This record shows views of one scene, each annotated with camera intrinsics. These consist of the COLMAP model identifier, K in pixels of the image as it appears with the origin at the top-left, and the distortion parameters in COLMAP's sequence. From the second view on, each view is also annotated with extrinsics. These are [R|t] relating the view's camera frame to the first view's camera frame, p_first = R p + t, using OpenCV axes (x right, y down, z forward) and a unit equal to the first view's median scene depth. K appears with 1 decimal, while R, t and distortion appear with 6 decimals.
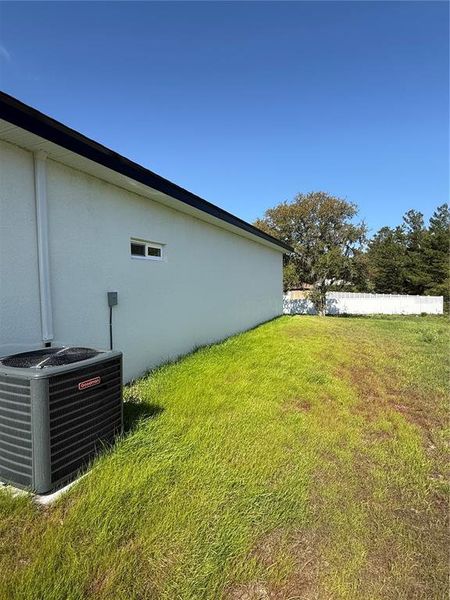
lens RADIAL K [[308.2, 0, 224.5], [0, 308.2, 304.2], [0, 0, 1]] dist [0.016896, 0.000077]
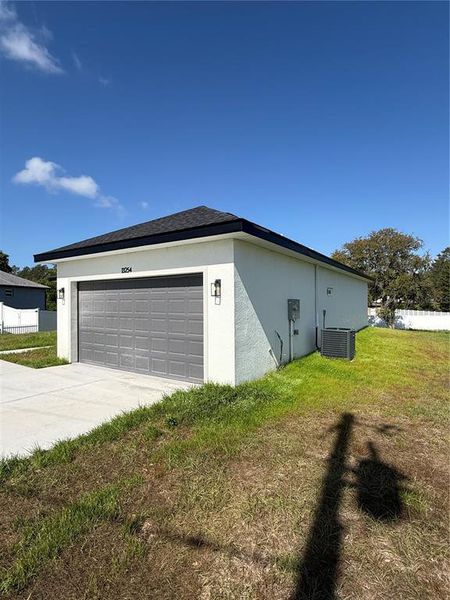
lens RADIAL K [[308.2, 0, 229.4], [0, 308.2, 300.6], [0, 0, 1]] dist [0.016896, 0.000077]
pose [[0.989417, 0.019193, -0.143823, -0.140358], [-0.027062, 0.998230, -0.052961, 0.007194], [0.142551, 0.056292, 0.988185, -0.298646]]
